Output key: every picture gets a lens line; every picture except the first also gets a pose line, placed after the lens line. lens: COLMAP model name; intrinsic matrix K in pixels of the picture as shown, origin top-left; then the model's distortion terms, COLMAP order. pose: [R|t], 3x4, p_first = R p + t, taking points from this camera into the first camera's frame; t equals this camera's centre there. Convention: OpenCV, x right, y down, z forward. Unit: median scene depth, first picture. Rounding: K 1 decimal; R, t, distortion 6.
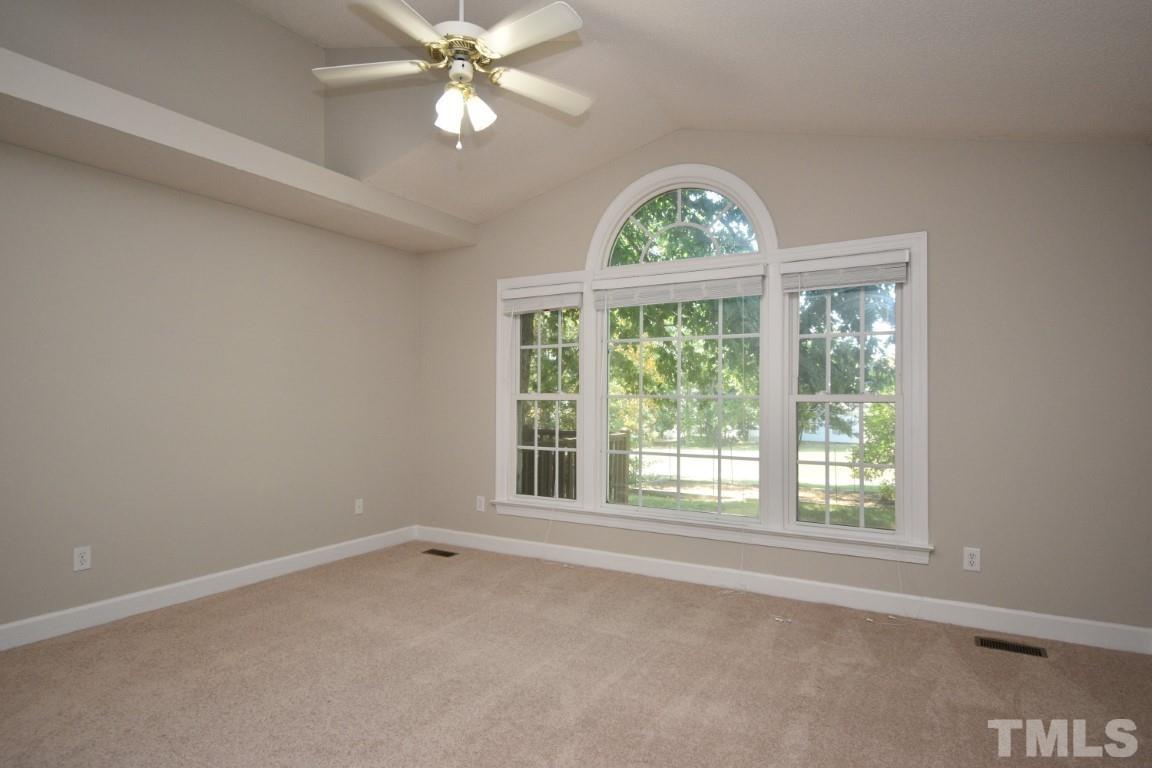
lens RADIAL K [[645.1, 0, 576.0], [0, 645.1, 384.0], [0, 0, 1]] dist [-0.000353, -0.000892]
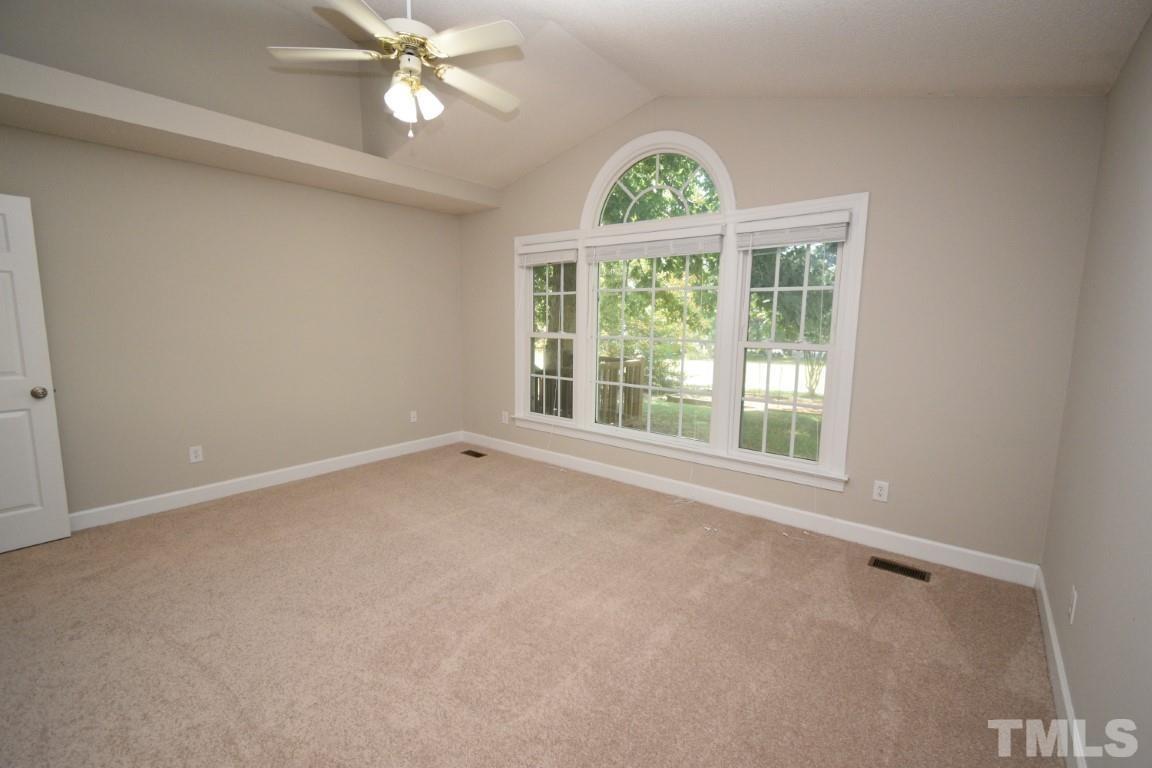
lens RADIAL K [[508.1, 0, 576.0], [0, 508.1, 384.0], [0, 0, 1]] dist [0.010115, -0.006138]
pose [[0.988614, 0.026933, -0.148045, 0.198855], [-0.004240, 0.988446, 0.151512, -0.049028], [0.150415, -0.149159, 0.977306, 0.059753]]
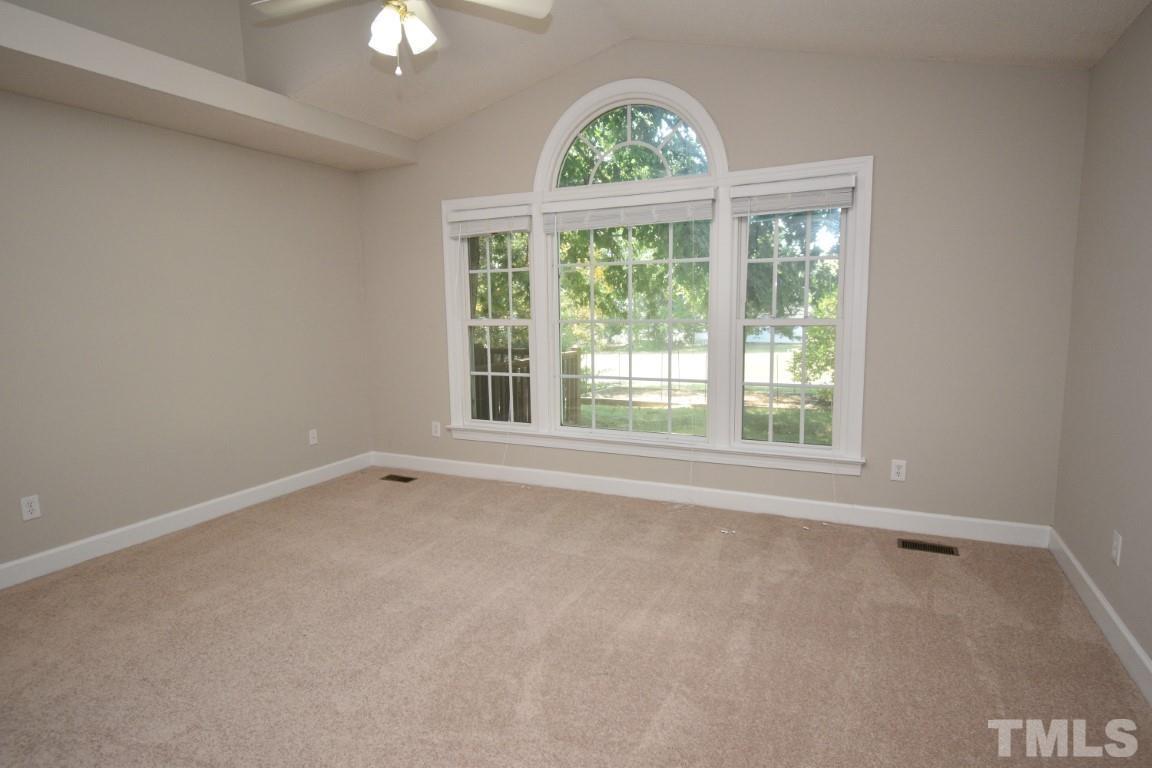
lens RADIAL K [[645.1, 0, 576.0], [0, 645.1, 384.0], [0, 0, 1]] dist [-0.000353, -0.000892]
pose [[0.996496, -0.031655, 0.077417, -0.008098], [0.020011, 0.988965, 0.146794, -0.040894], [-0.081210, -0.144731, 0.986133, -0.007756]]
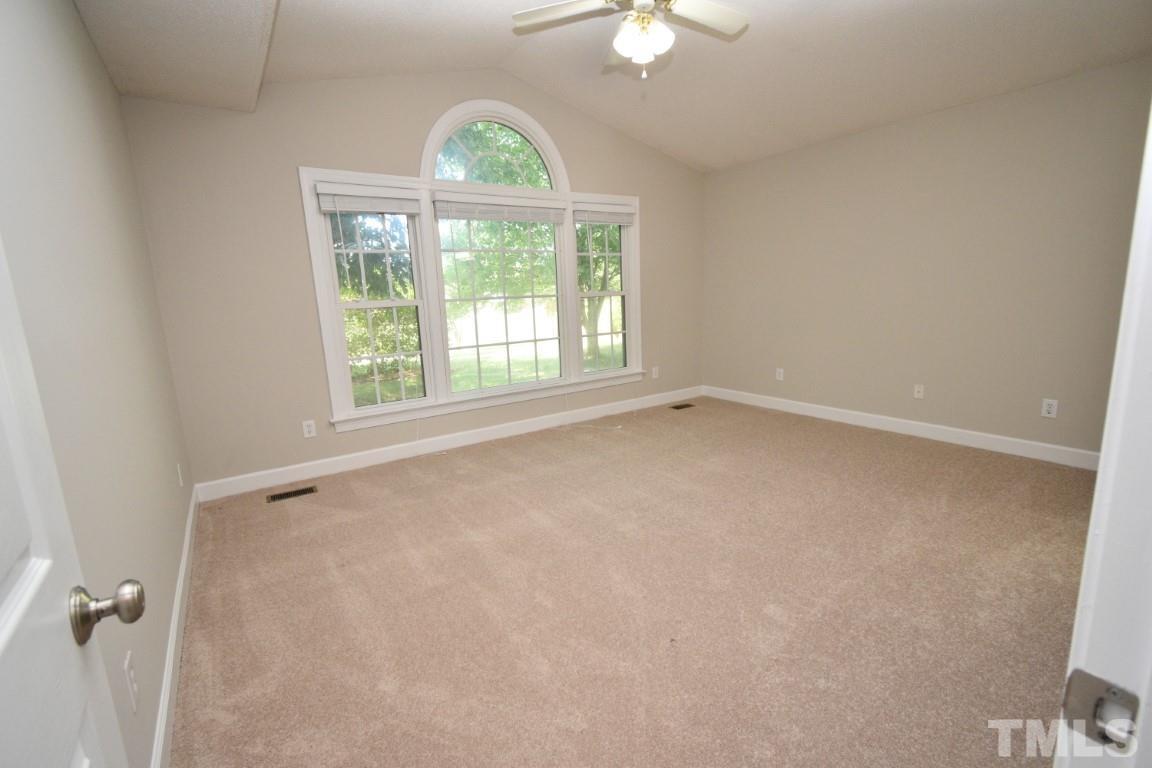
lens RADIAL K [[508.1, 0, 576.0], [0, 508.1, 384.0], [0, 0, 1]] dist [0.010115, -0.006138]
pose [[0.426841, -0.185855, 0.885022, -0.860256], [0.018524, 0.980245, 0.196918, -0.011315], [-0.904137, -0.067659, 0.421852, 0.528114]]
